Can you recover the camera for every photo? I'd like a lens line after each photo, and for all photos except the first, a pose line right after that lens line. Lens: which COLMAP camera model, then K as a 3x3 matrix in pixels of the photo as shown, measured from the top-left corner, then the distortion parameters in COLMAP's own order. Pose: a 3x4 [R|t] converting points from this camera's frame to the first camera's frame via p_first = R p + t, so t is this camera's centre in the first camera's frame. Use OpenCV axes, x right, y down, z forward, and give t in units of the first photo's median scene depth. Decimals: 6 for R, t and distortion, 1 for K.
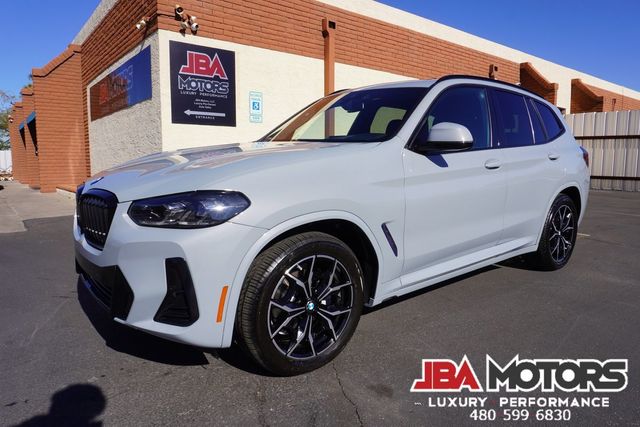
lens RADIAL K [[427.0, 0, 320.4], [0, 427.0, 212.0], [0, 0, 1]] dist [-0.042019, 0.023542]
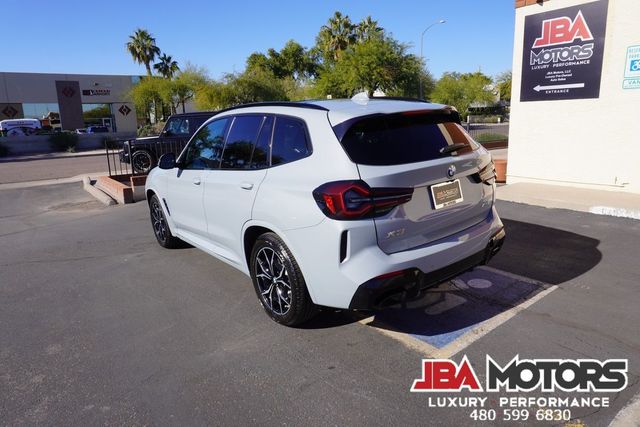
lens RADIAL K [[427.0, 0, 320.2], [0, 427.0, 211.3], [0, 0, 1]] dist [-0.042019, 0.023542]
pose [[-0.035955, 0.216758, -0.975563, 0.654777], [-0.077551, 0.972645, 0.218968, -0.130359], [0.996340, 0.083528, -0.018161, 0.532259]]
